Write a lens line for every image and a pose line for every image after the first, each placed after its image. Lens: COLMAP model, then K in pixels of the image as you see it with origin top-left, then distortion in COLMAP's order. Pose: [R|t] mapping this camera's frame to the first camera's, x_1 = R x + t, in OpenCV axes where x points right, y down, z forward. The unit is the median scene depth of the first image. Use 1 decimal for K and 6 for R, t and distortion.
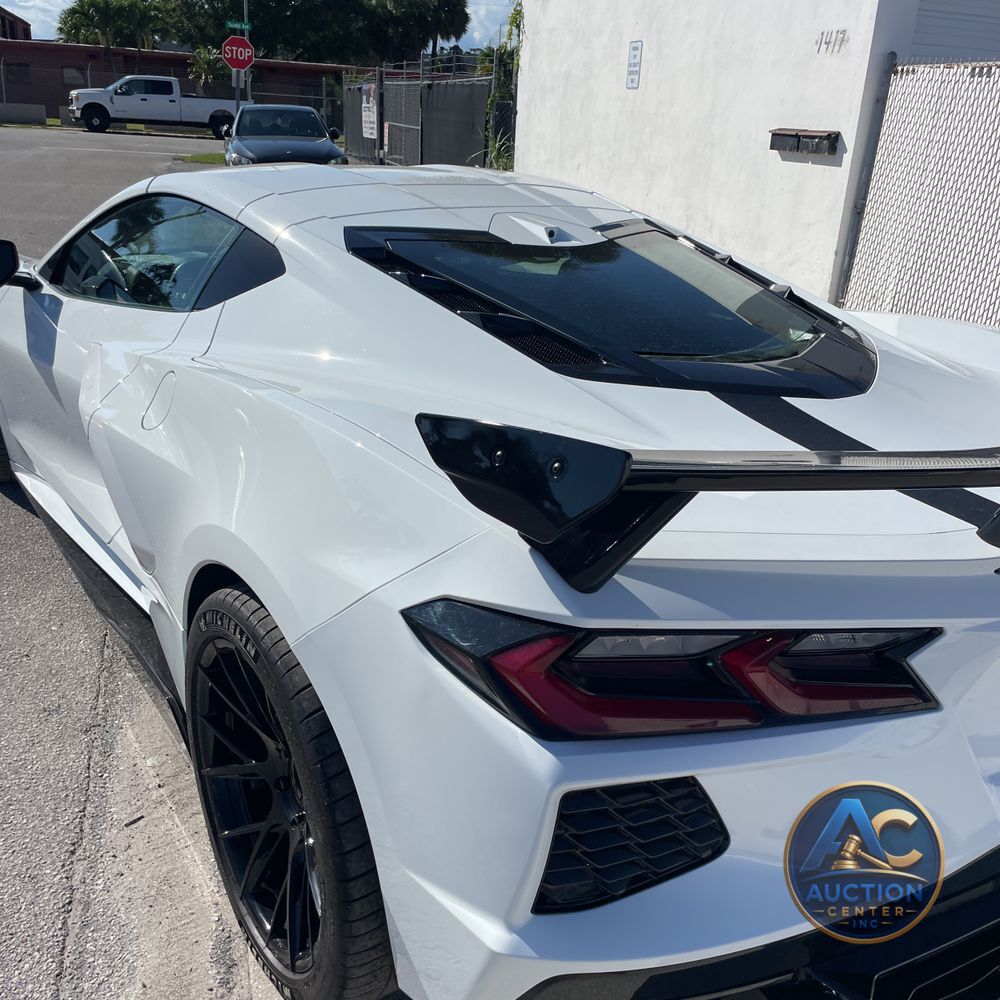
lens RADIAL K [[1013.6, 0, 516.5], [0, 1013.6, 513.2], [0, 0, 1]] dist [0.104648, -0.151298]
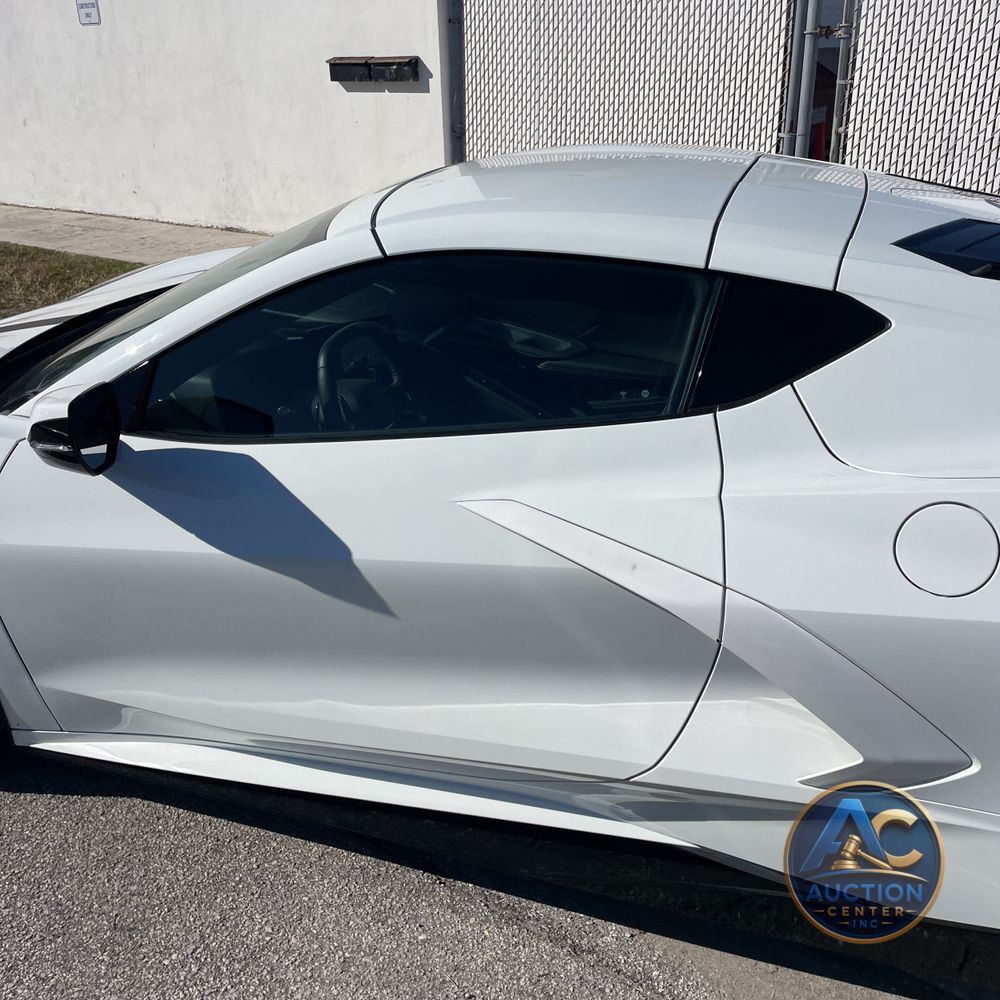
lens RADIAL K [[985.2, 0, 500.0], [0, 985.2, 500.0], [0, 0, 1]] dist [0.065166, -0.082035]
pose [[0.792240, -0.318046, 0.520771, -0.175013], [0.282679, 0.947619, 0.148696, -0.064787], [-0.540785, 0.029408, 0.840647, 0.128548]]
